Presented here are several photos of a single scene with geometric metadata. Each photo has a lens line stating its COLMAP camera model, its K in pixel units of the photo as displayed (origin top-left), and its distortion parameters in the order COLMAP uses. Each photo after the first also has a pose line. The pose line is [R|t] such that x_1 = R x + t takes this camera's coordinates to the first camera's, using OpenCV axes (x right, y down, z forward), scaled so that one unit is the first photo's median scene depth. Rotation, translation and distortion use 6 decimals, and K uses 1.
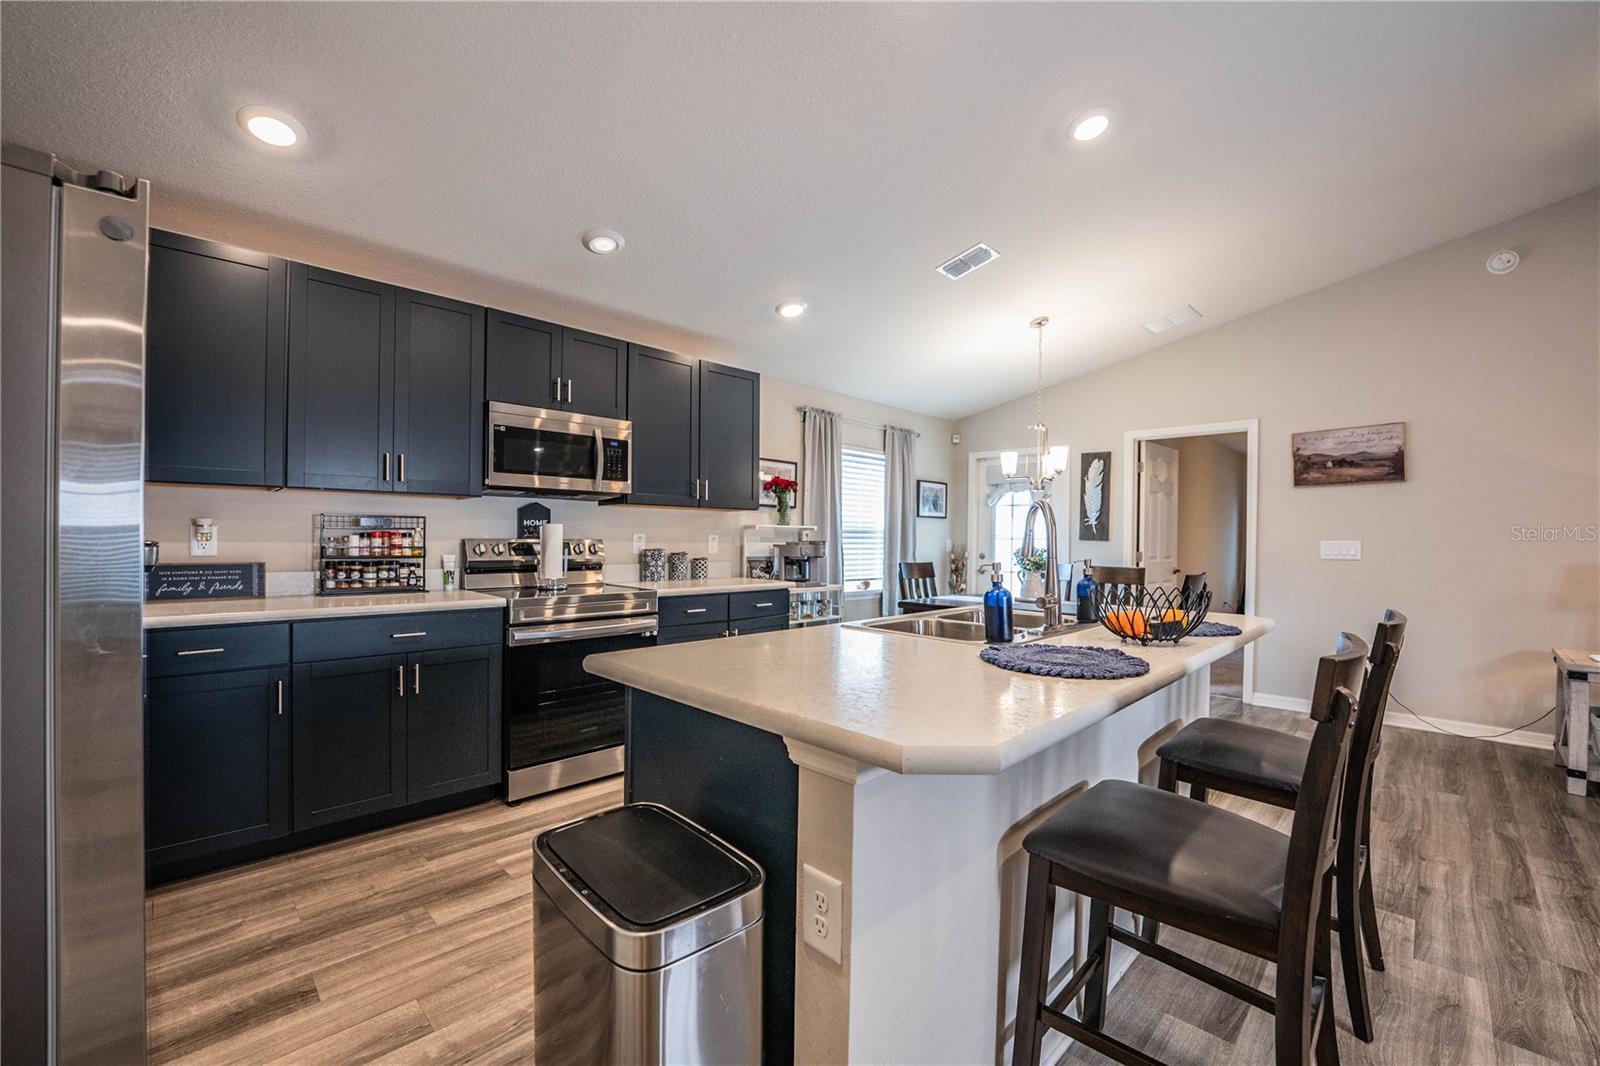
lens RADIAL K [[652.0, 0, 799.8], [0, 652.0, 537.4], [0, 0, 1]] dist [-0.026980, 0.001890]
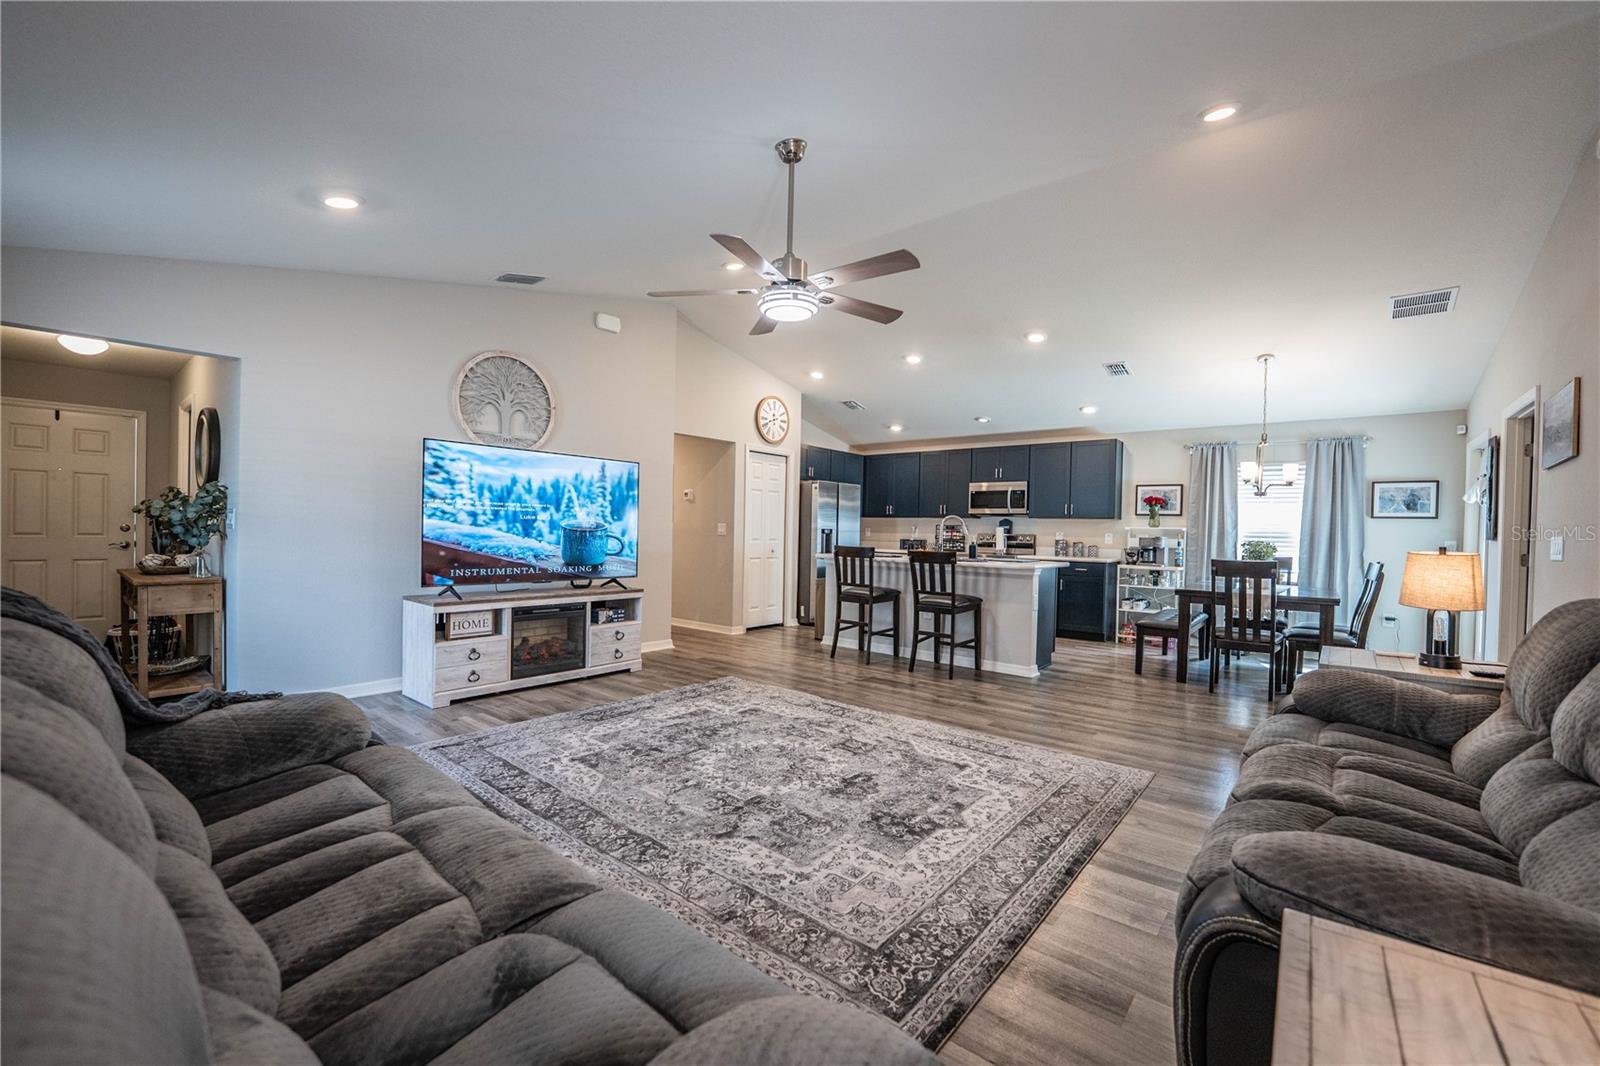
lens RADIAL K [[652.0, 0, 799.8], [0, 652.0, 537.4], [0, 0, 1]] dist [-0.026980, 0.001890]
pose [[0.094405, 0.000223, -0.995534, 1.684655], [-0.022218, 0.999751, -0.001883, 0.032175], [0.995286, 0.022297, 0.094386, 0.018002]]
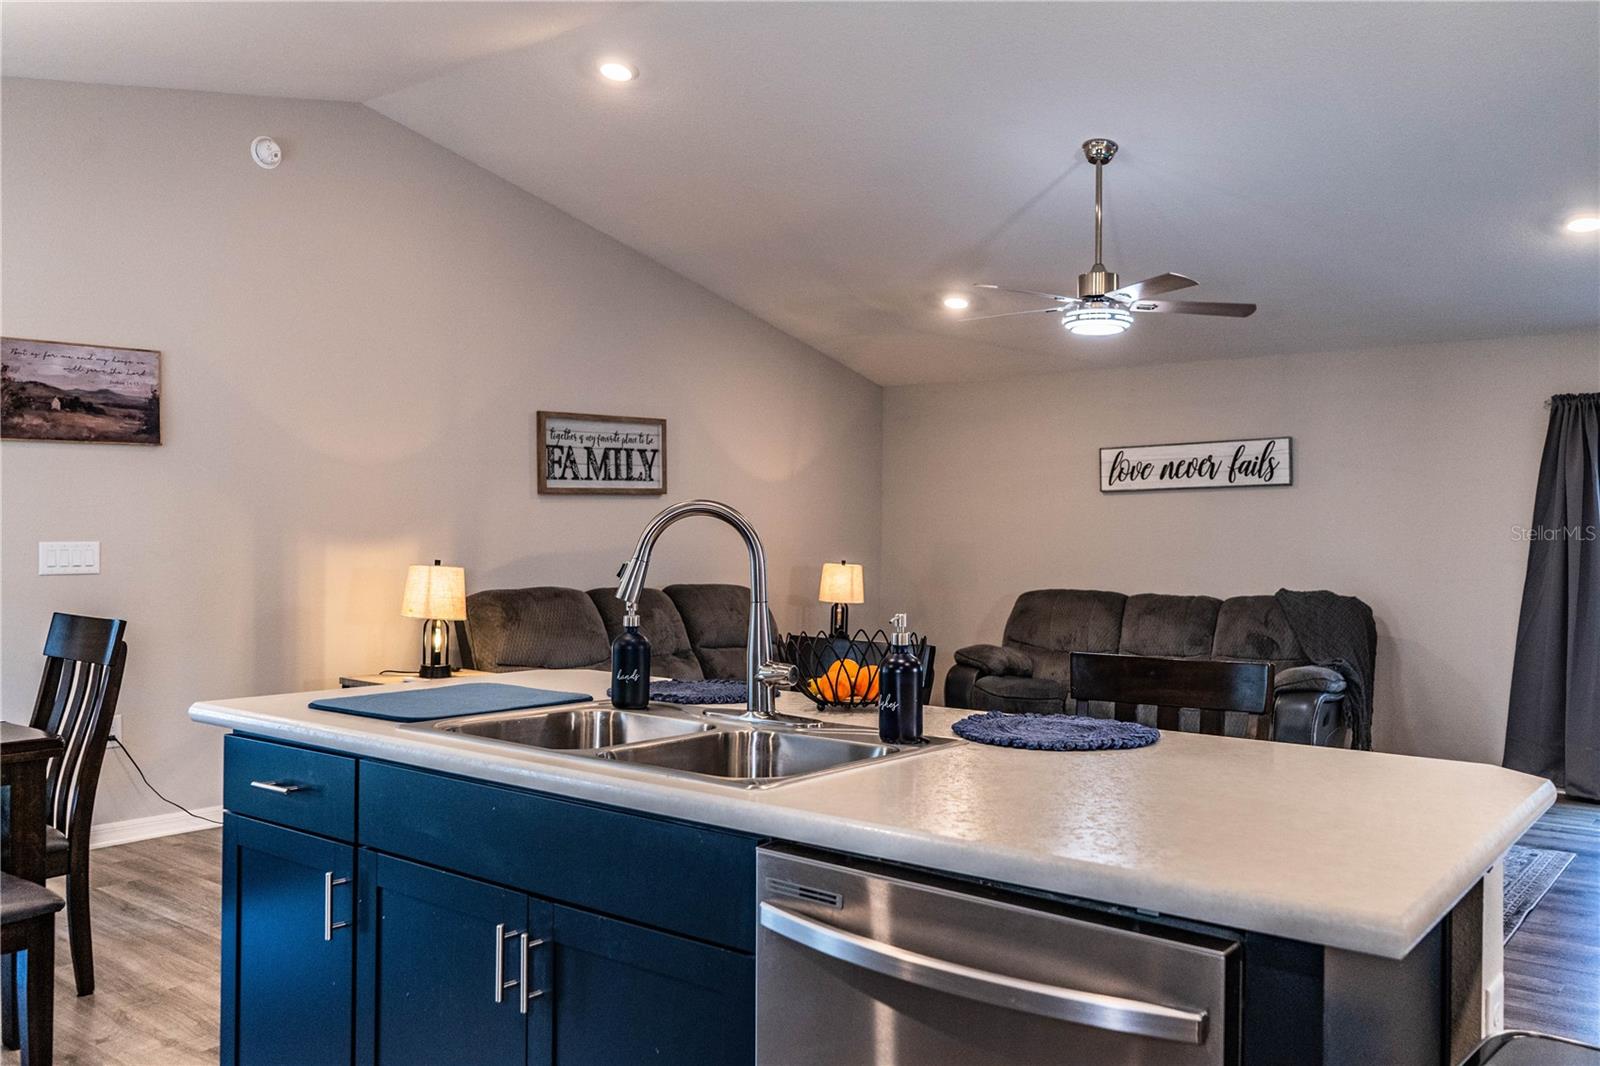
lens RADIAL K [[1278.3, 0, 802.2], [0, 1278.3, 531.3], [0, 0, 1]] dist [-0.019409, 0.014345]
pose [[-0.117894, -0.007805, 0.992996, -0.390204], [-0.011583, 0.999912, 0.006484, -0.020235], [-0.992959, -0.010737, -0.117974, 0.542910]]
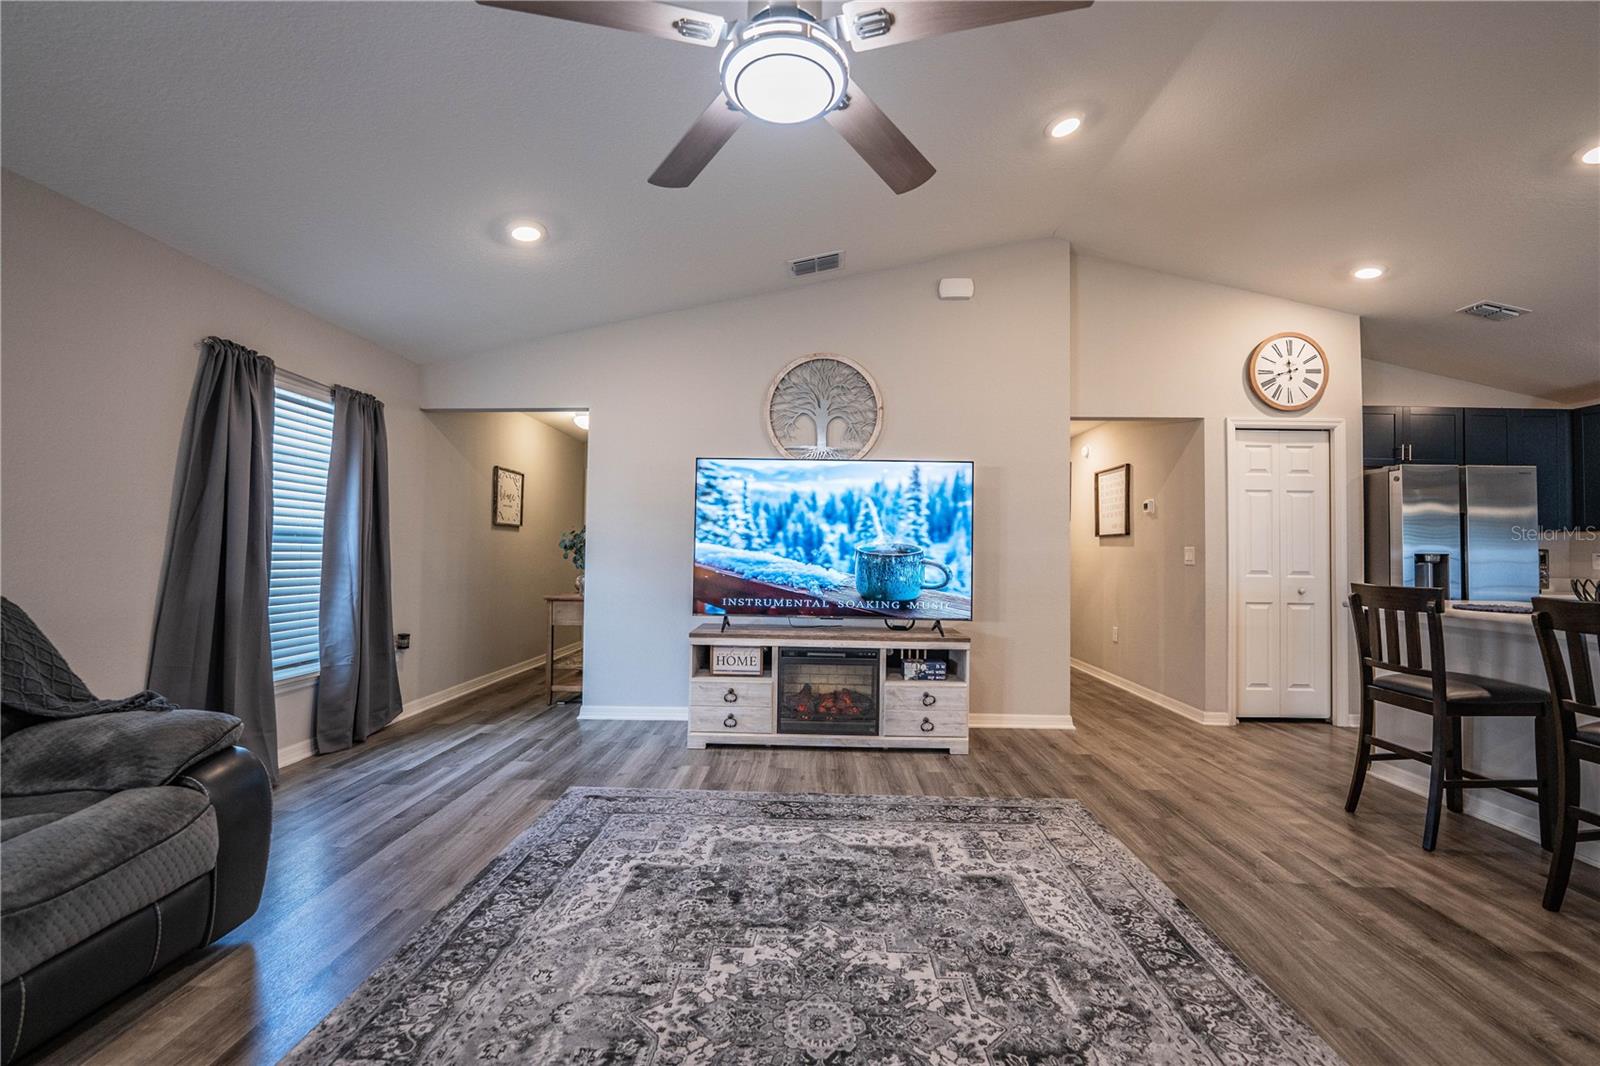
lens RADIAL K [[652.0, 0, 799.8], [0, 652.0, 537.4], [0, 0, 1]] dist [-0.026980, 0.001890]
pose [[-0.728727, -0.040886, -0.683583, 1.160092], [-0.025701, 0.999146, -0.032362, 0.033635], [0.684322, -0.006014, -0.729155, 0.340448]]
